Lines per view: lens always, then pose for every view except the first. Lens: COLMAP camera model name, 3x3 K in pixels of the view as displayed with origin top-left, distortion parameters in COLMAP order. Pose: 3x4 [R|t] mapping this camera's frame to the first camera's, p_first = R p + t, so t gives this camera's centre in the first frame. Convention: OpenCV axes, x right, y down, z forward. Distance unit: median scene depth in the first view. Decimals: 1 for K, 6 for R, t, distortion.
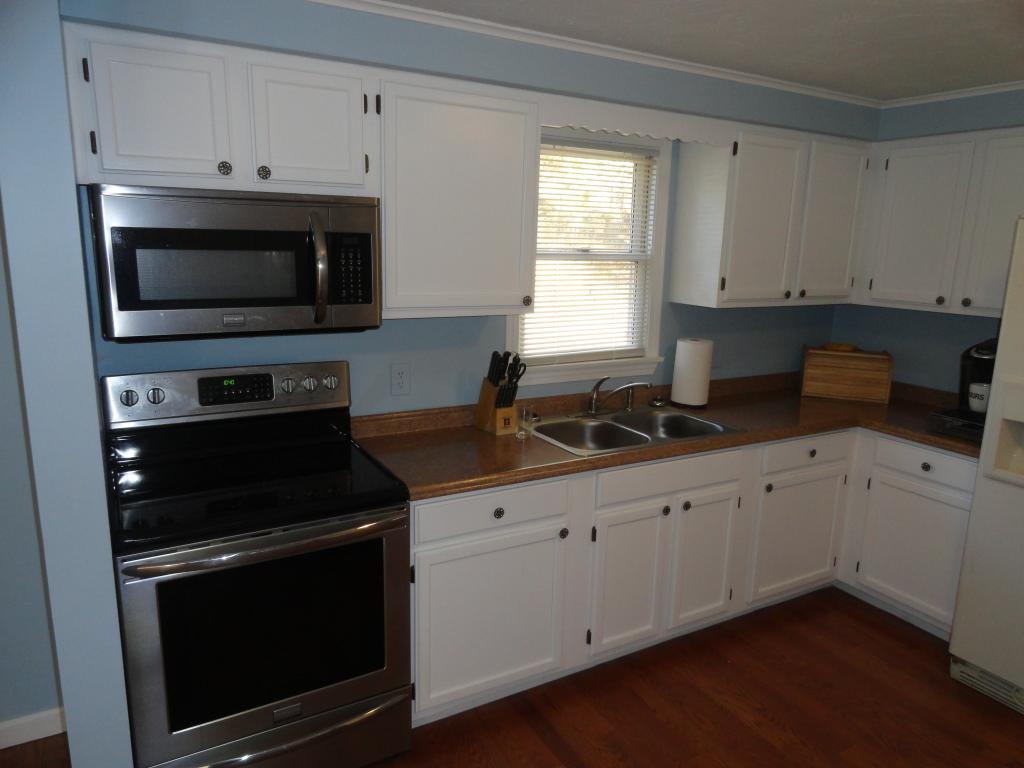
lens RADIAL K [[709.8, 0, 509.6], [0, 709.8, 385.6], [0, 0, 1]] dist [-0.009991, -0.004455]
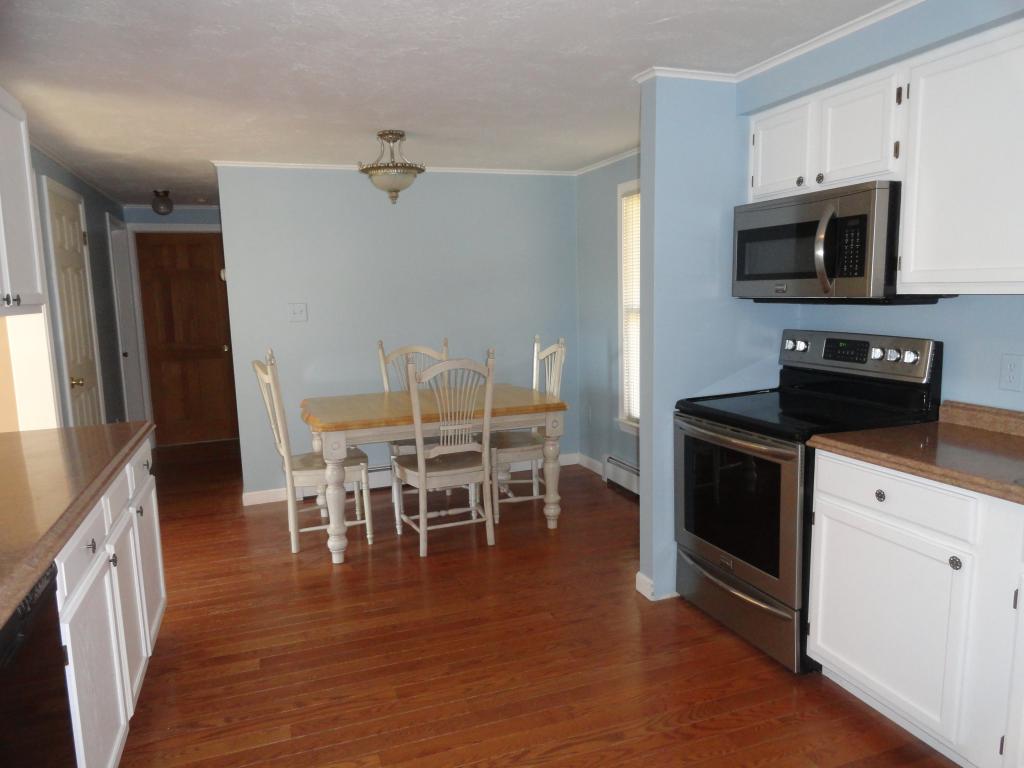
lens RADIAL K [[709.8, 0, 511.1], [0, 709.8, 386.5], [0, 0, 1]] dist [-0.009991, -0.004455]
pose [[-0.173006, 0.114899, -0.978196, 1.030180], [-0.173276, 0.974131, 0.145067, -0.013535], [0.969559, 0.194595, -0.148622, 0.674562]]
